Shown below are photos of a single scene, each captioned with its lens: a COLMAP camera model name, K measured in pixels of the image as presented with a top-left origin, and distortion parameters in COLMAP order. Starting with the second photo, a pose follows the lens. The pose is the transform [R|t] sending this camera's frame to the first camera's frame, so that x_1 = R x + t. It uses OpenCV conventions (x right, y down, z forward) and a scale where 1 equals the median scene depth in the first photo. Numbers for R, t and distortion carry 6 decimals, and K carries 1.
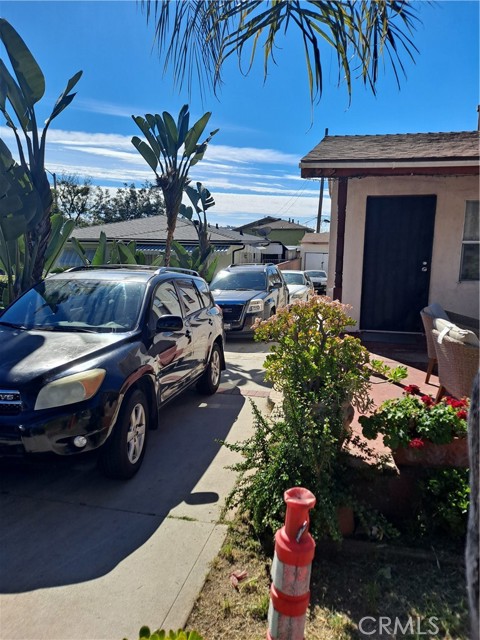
lens RADIAL K [[476.5, 0, 240.9], [0, 476.5, 320.3], [0, 0, 1]] dist [0.063229, -0.015068]
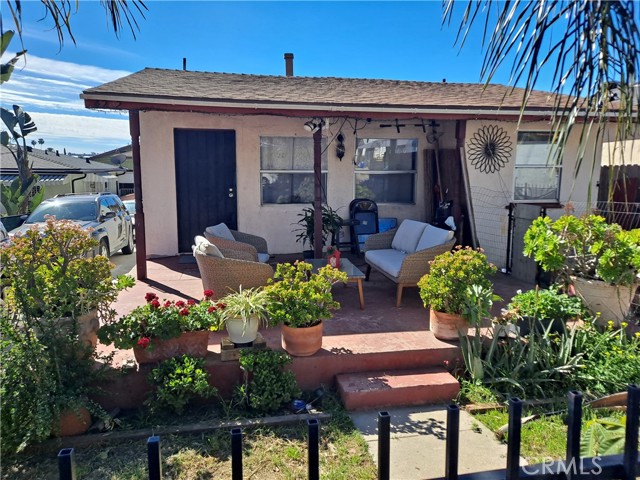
lens RADIAL K [[476.5, 0, 319.8], [0, 476.5, 240.2], [0, 0, 1]] dist [0.063229, -0.015068]
pose [[0.926129, -0.060672, 0.372296, 0.091943], [0.067355, 0.997717, -0.004957, 0.011850], [-0.371145, 0.029667, 0.928101, -0.070369]]
